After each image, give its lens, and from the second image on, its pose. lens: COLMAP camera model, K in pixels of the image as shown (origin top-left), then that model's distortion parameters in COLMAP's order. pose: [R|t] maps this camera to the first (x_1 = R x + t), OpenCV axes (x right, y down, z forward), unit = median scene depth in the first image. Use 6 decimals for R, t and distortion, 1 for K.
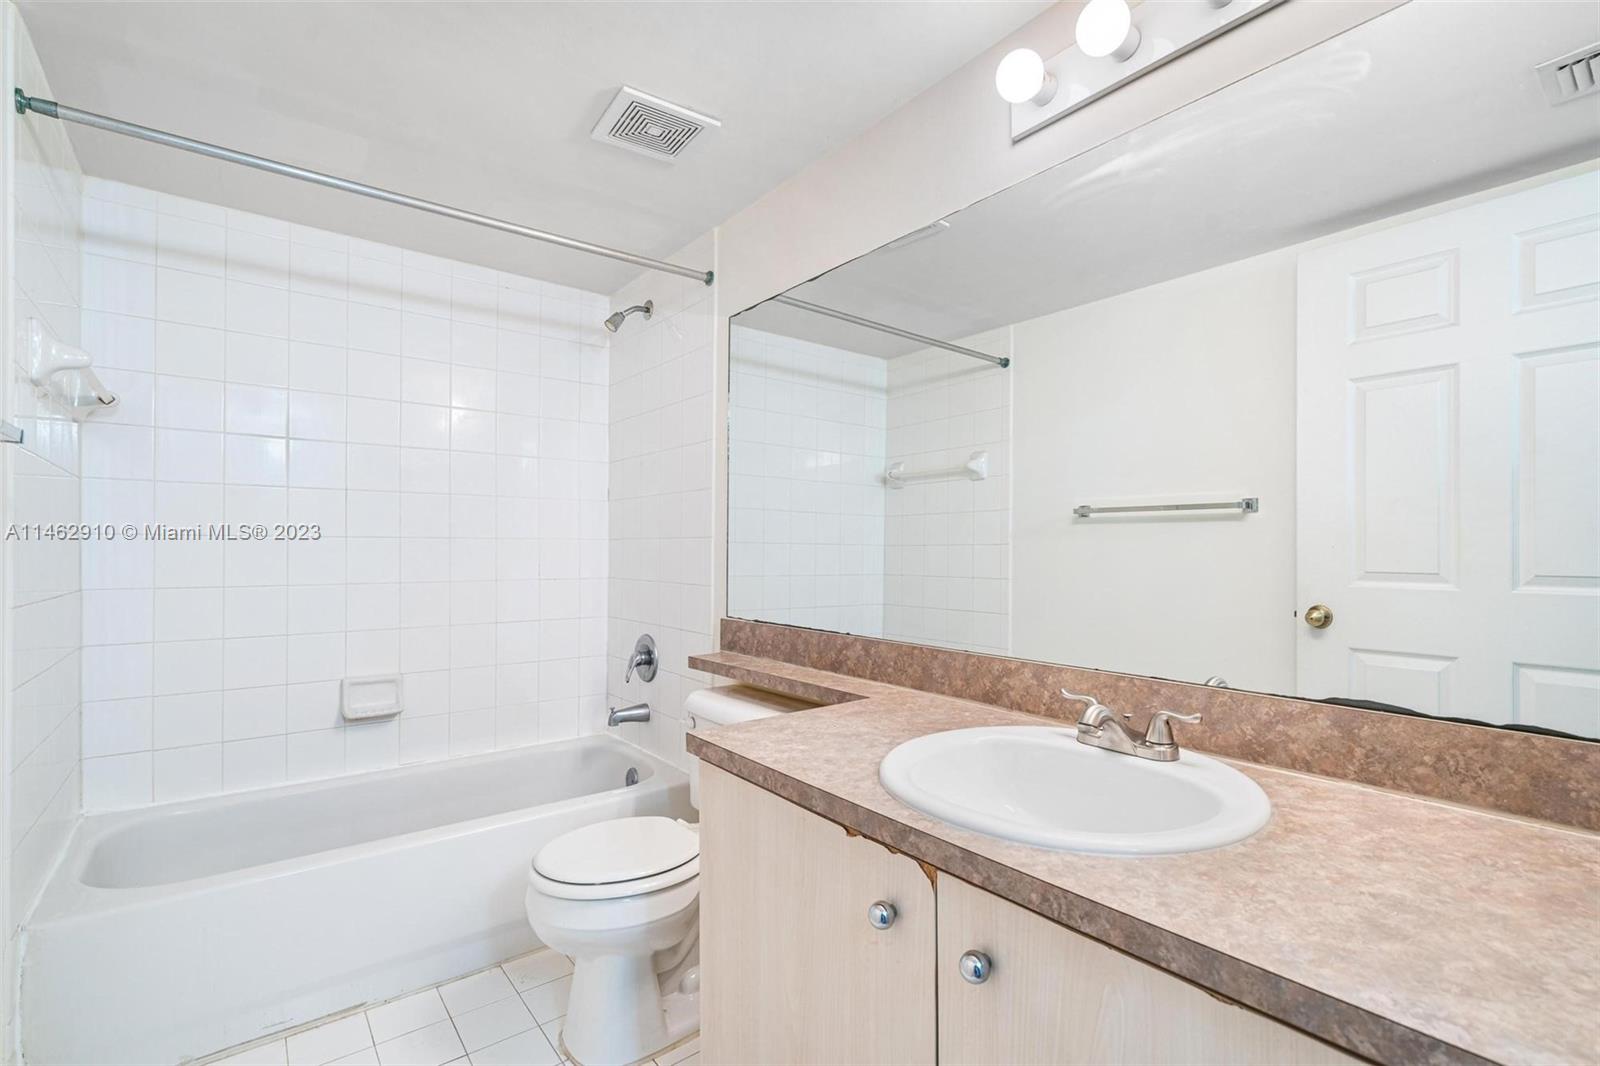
lens RADIAL K [[726.8, 0, 807.3], [0, 726.8, 538.9], [0, 0, 1]] dist [-0.007465, 0.003257]
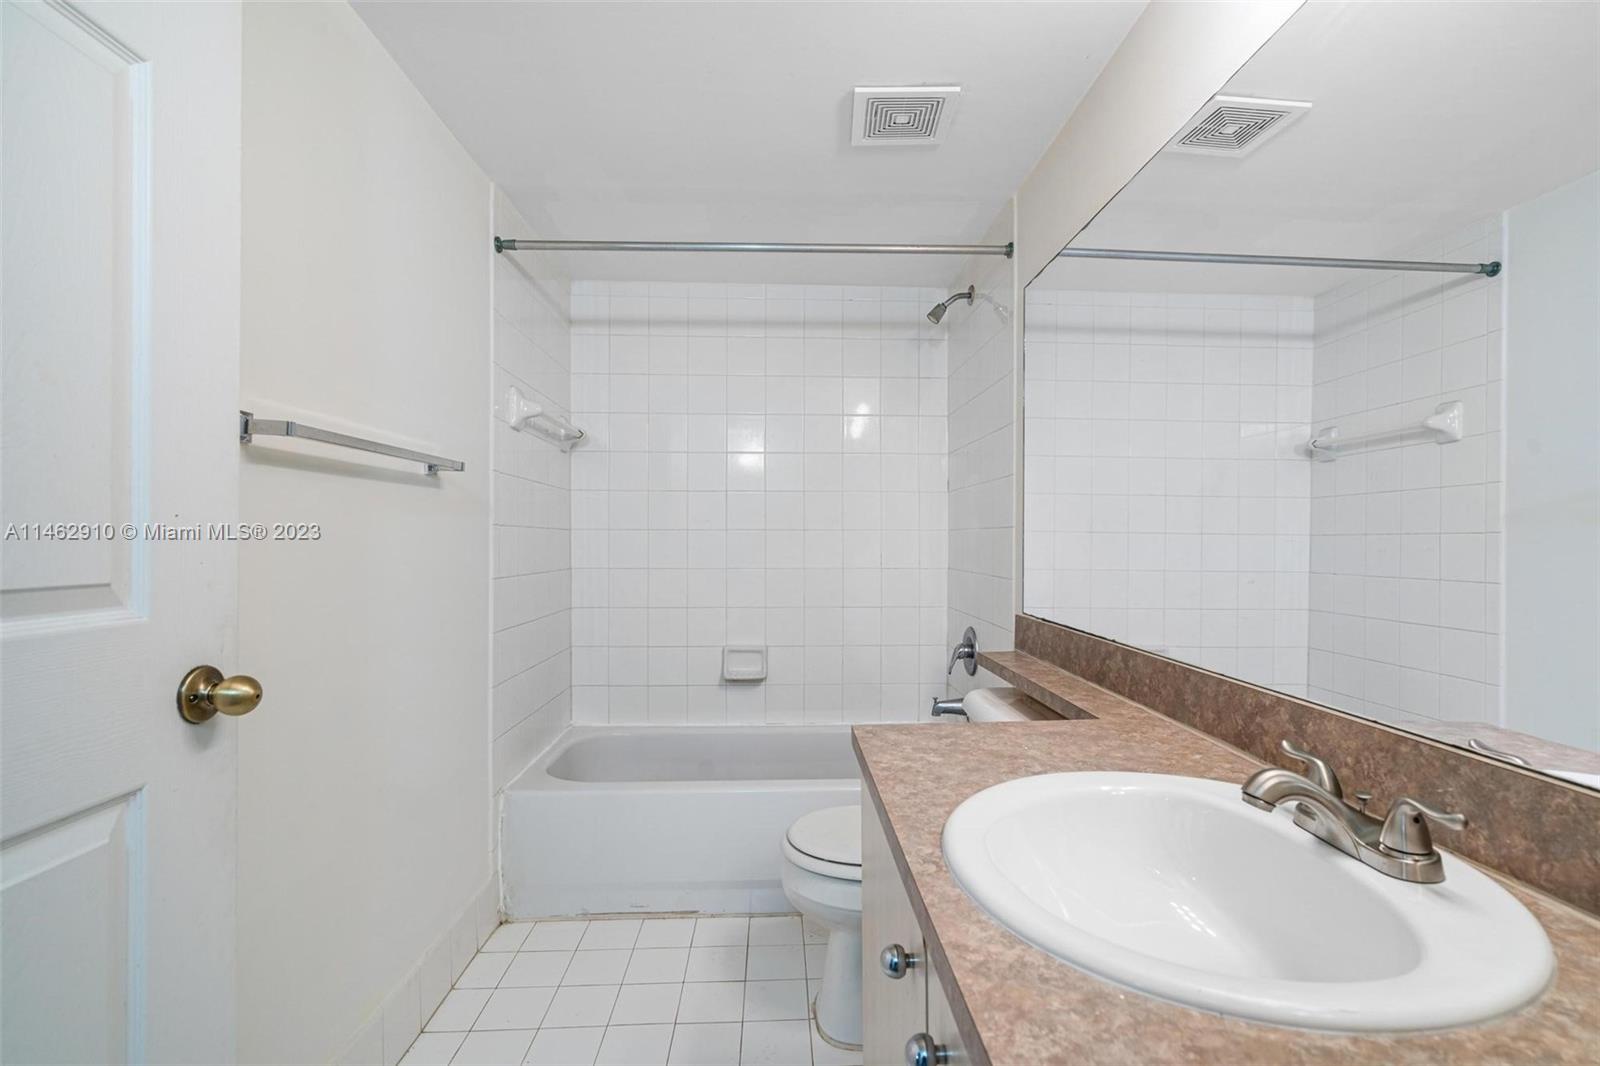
lens RADIAL K [[726.8, 0, 805.5], [0, 726.8, 529.2], [0, 0, 1]] dist [-0.007465, 0.003257]
pose [[0.813028, -0.008664, -0.582159, 0.267081], [0.008285, 0.999960, -0.003311, 0.001713], [0.582165, -0.002131, 0.813068, 0.118078]]
